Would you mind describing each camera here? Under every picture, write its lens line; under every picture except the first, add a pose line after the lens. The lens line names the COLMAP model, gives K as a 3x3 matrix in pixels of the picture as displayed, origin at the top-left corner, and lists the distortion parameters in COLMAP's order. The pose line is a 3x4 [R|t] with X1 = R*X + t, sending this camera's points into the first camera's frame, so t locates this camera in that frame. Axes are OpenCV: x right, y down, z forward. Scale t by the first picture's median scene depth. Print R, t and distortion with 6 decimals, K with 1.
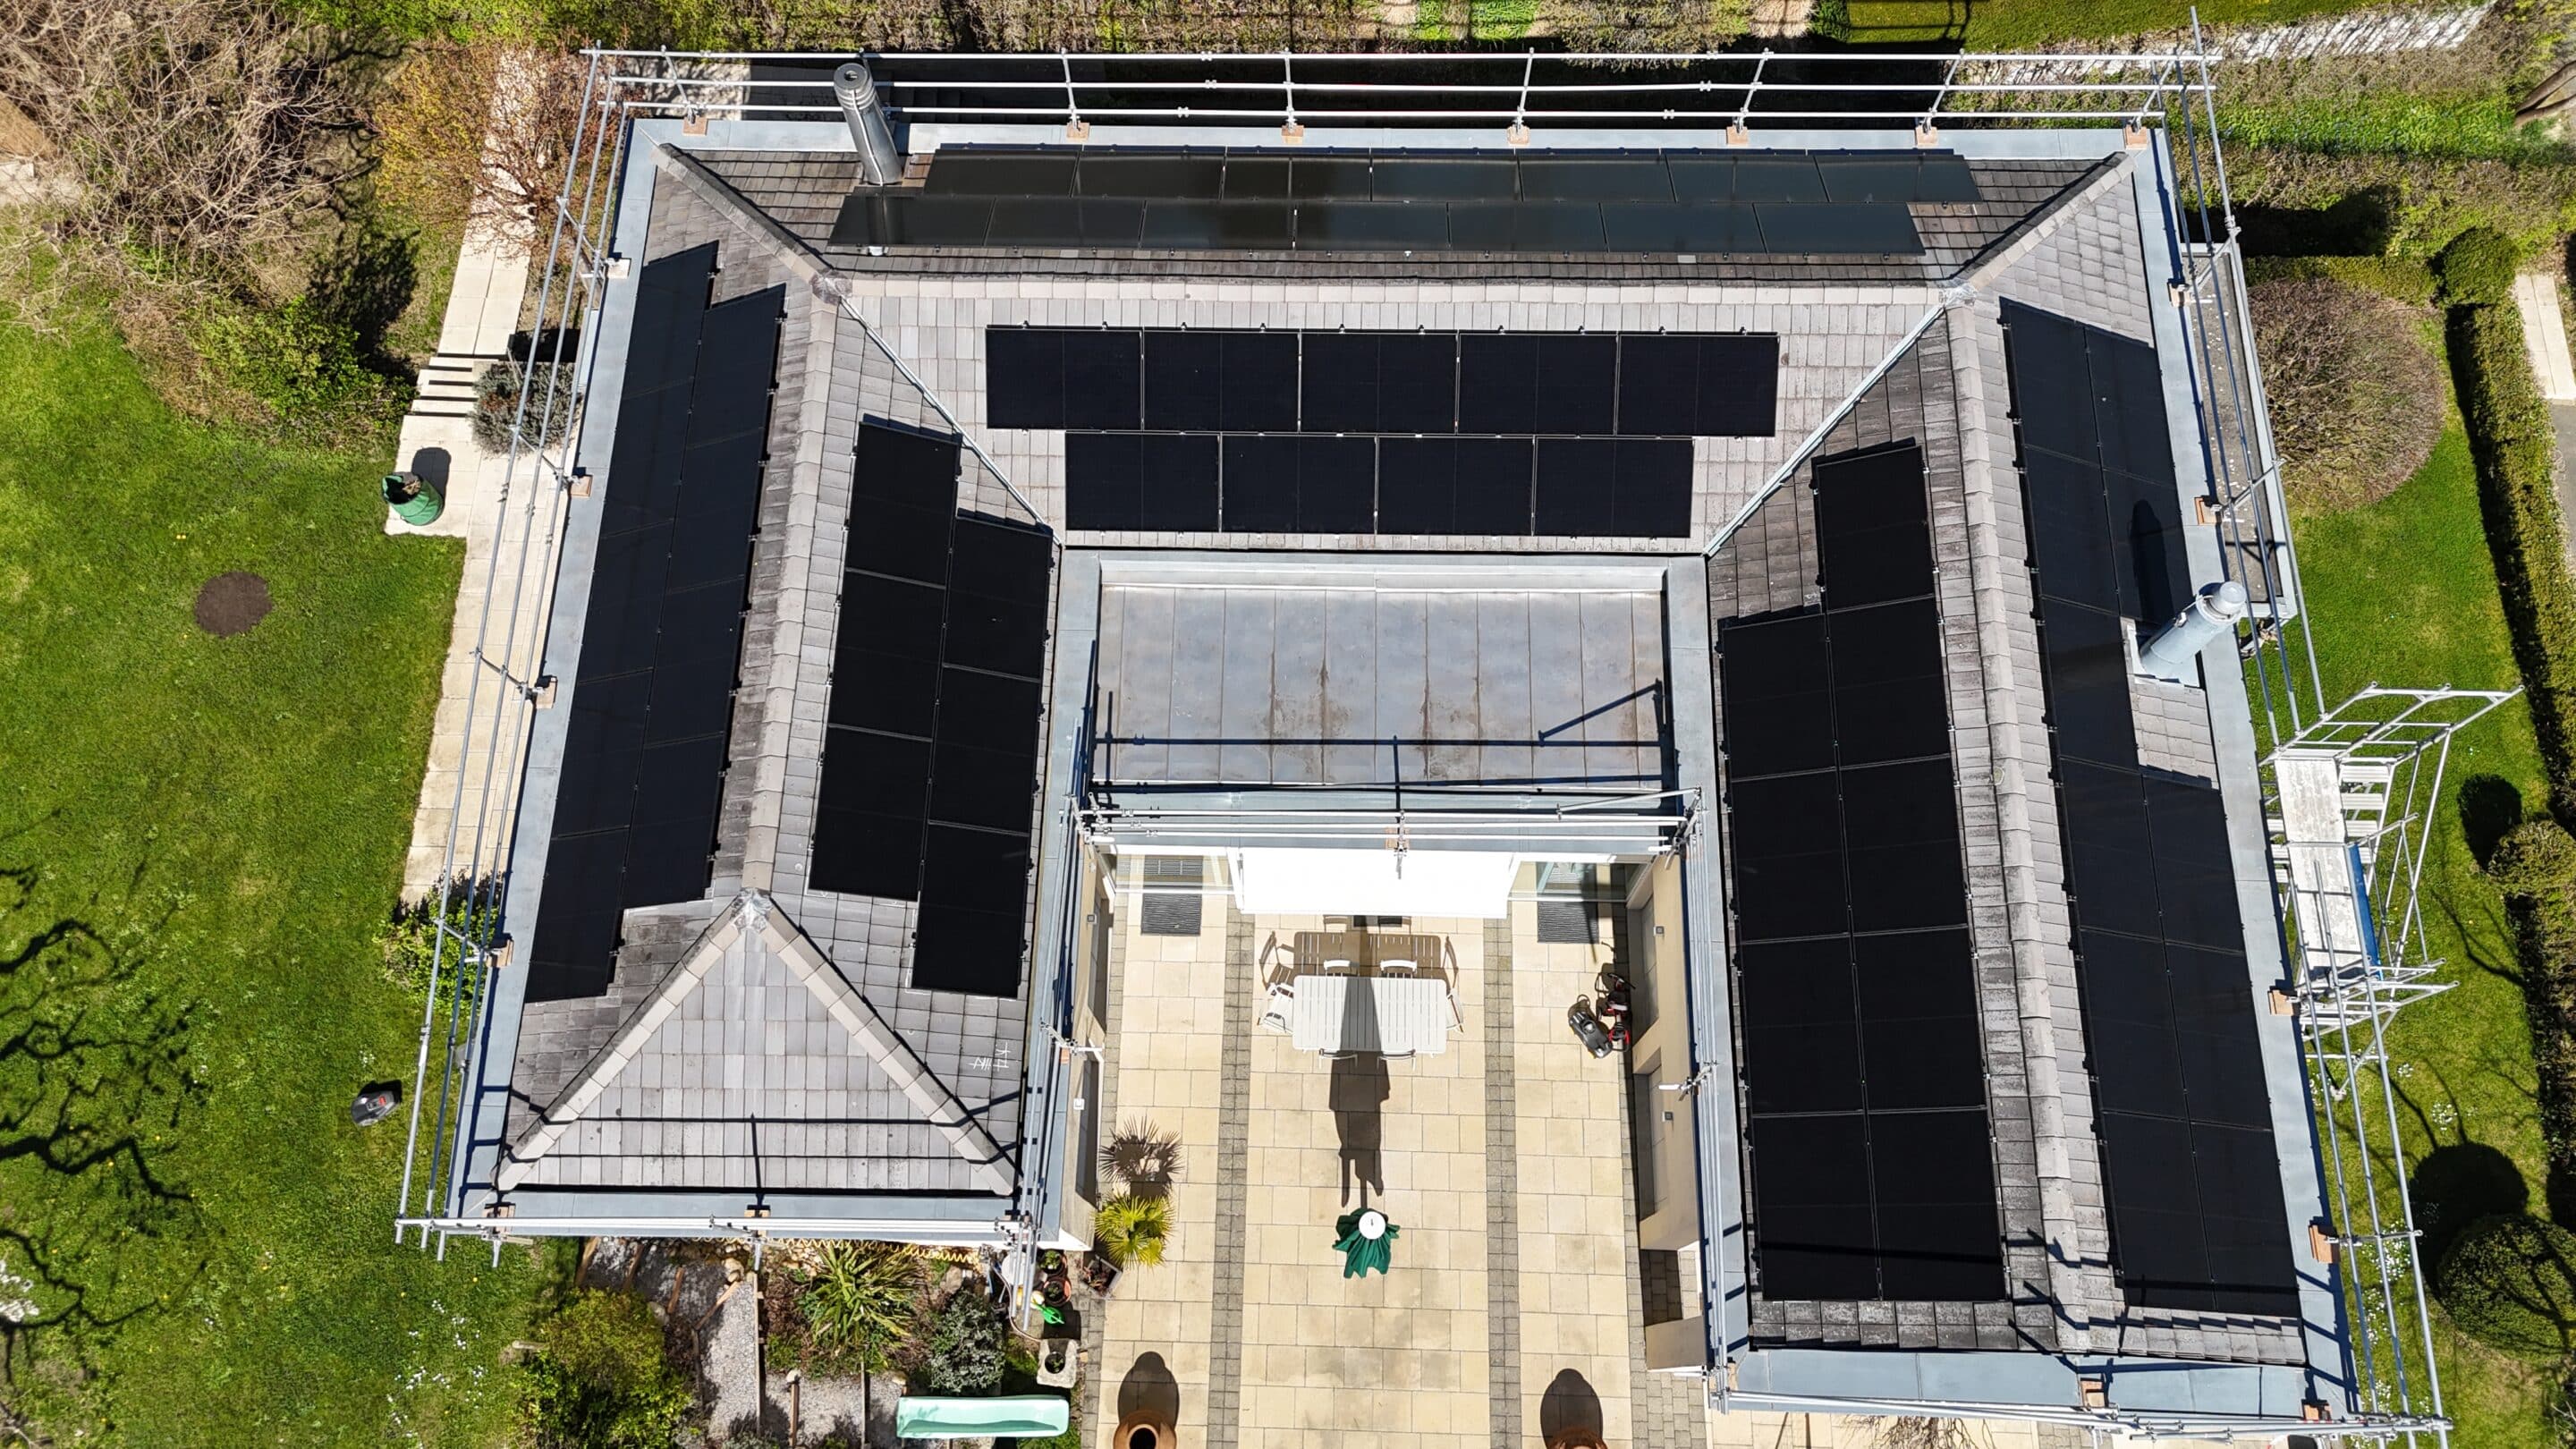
lens RADIAL K [[1850.7, 0, 1283.3], [0, 1850.7, 742.2], [0, 0, 1]] dist [0.092631, -0.084166]
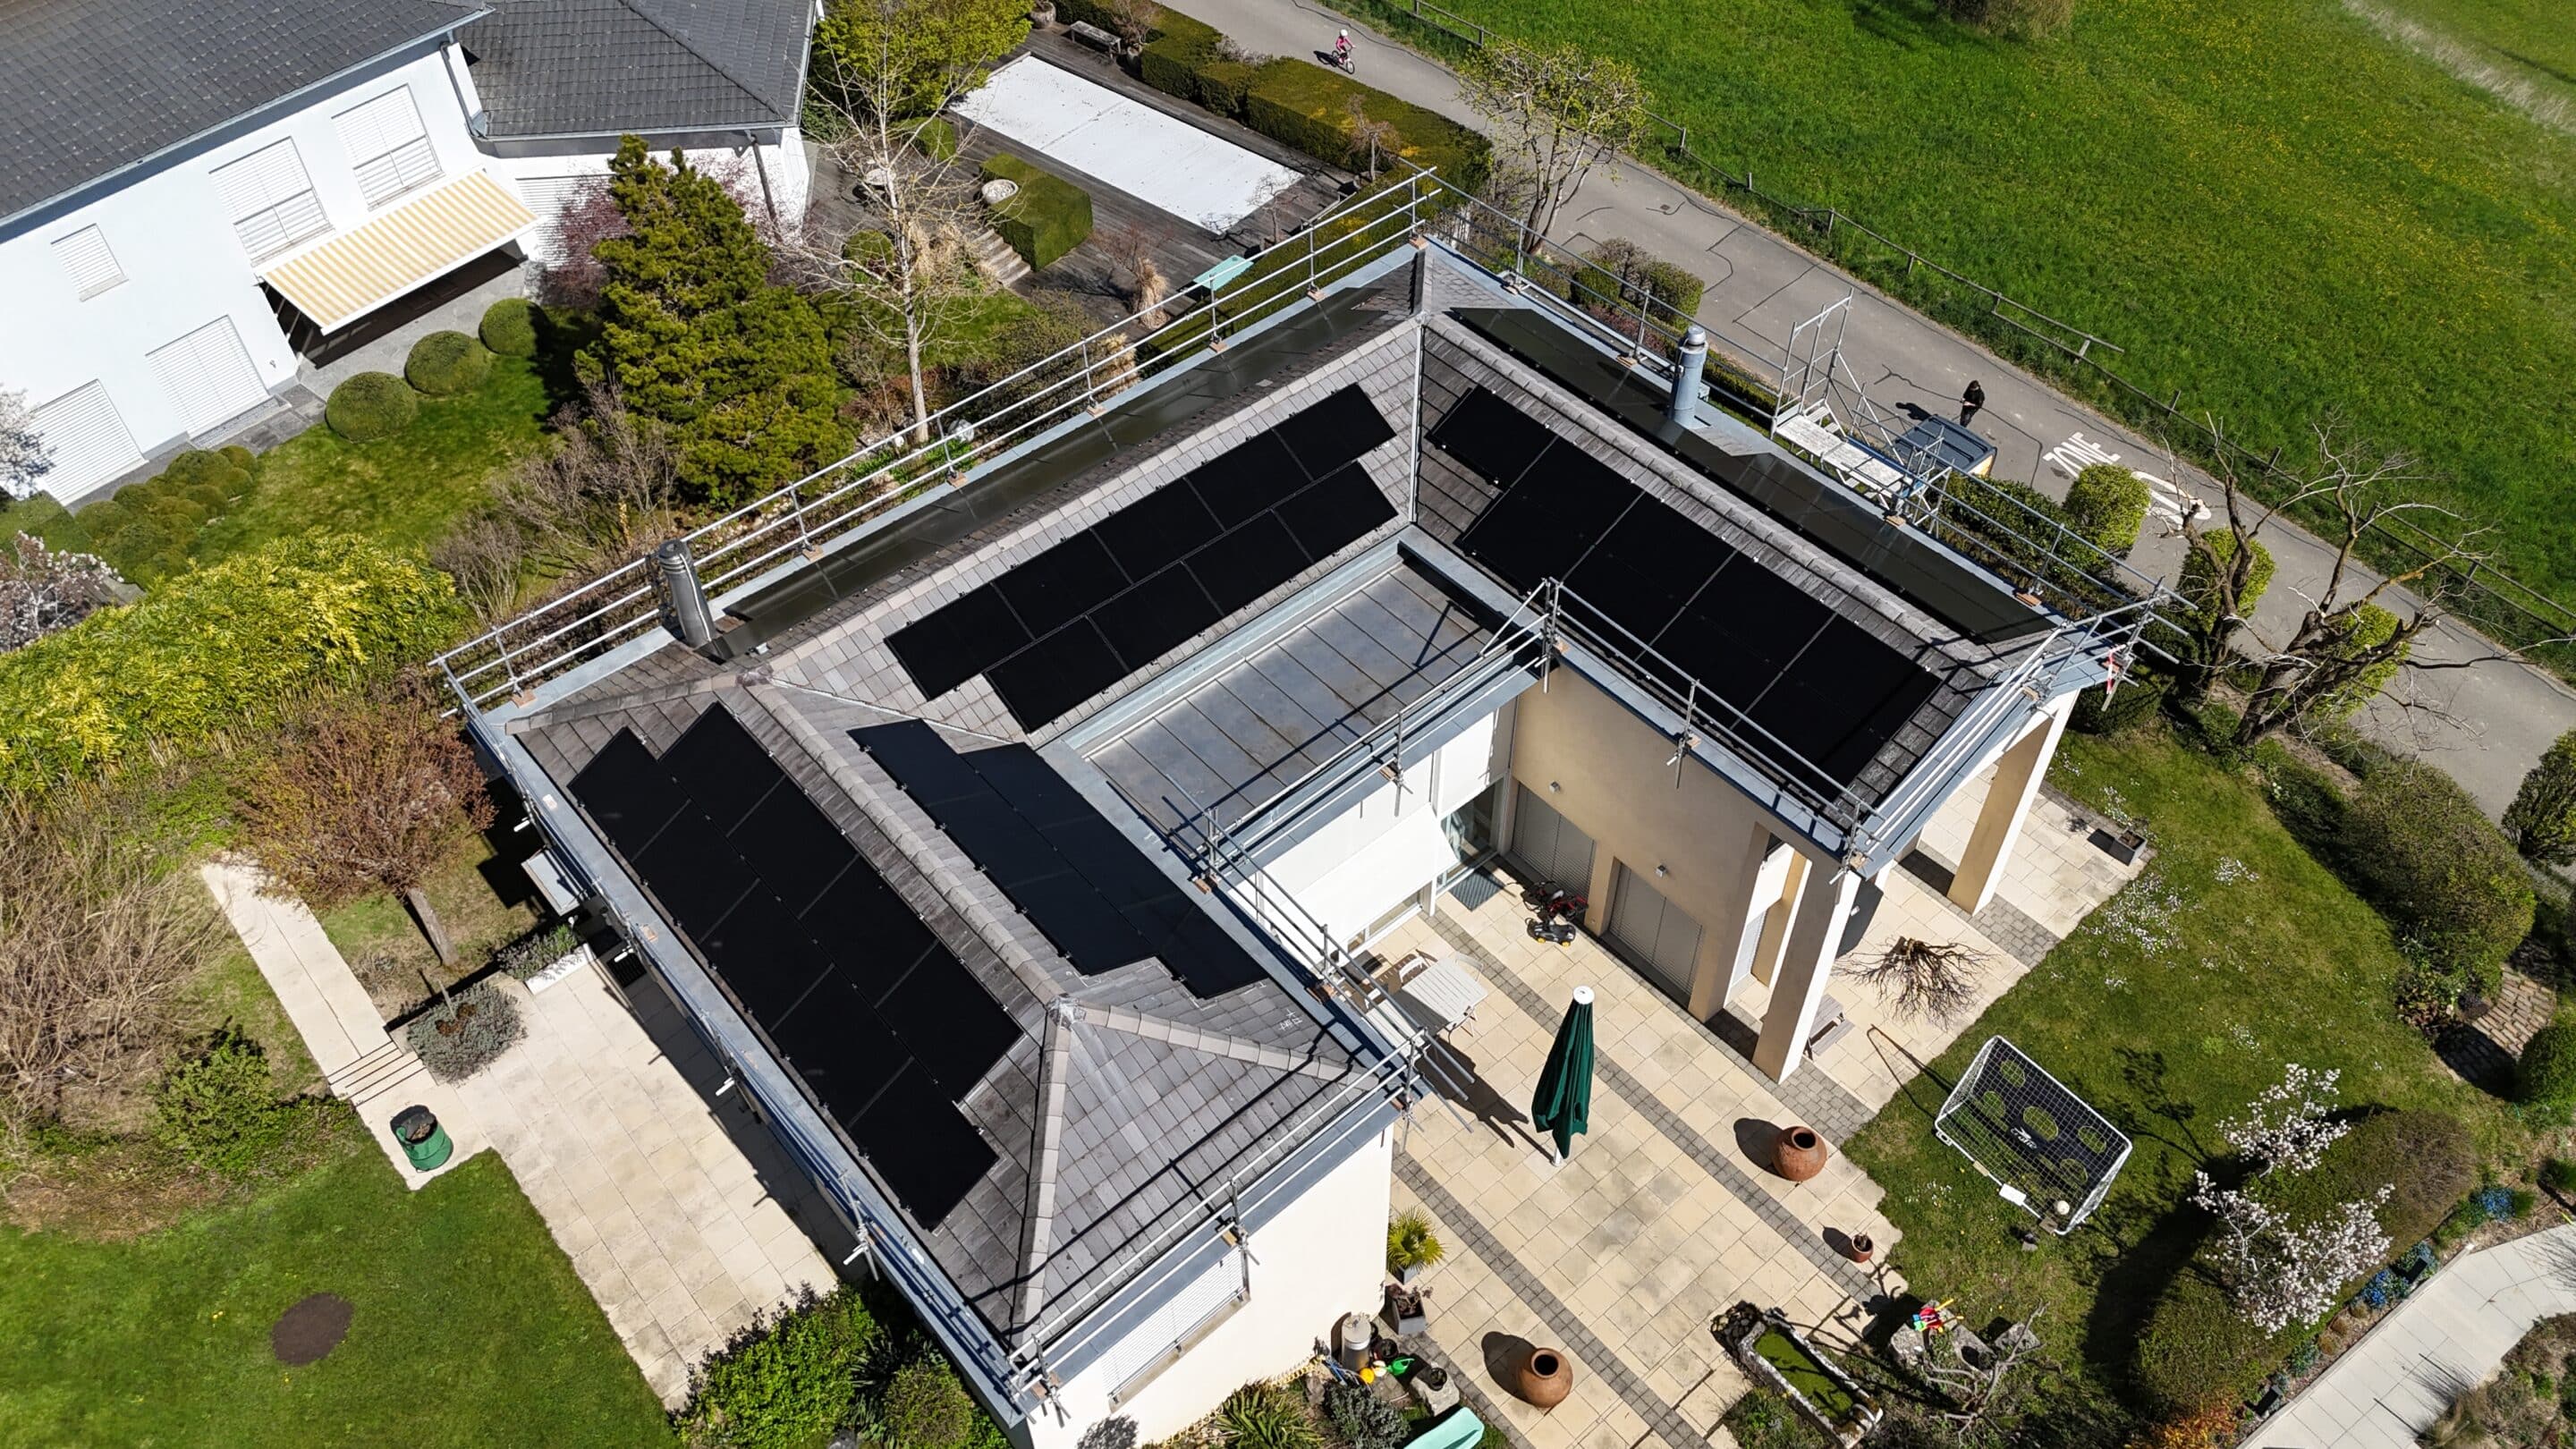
lens RADIAL K [[1850.7, 0, 1283.3], [0, 1850.7, 742.2], [0, 0, 1]] dist [0.092631, -0.084166]
pose [[0.745011, -0.491576, 0.450901, -0.554634], [0.630790, 0.739017, -0.236555, 0.289939], [-0.216938, 0.460660, 0.860657, -0.095397]]
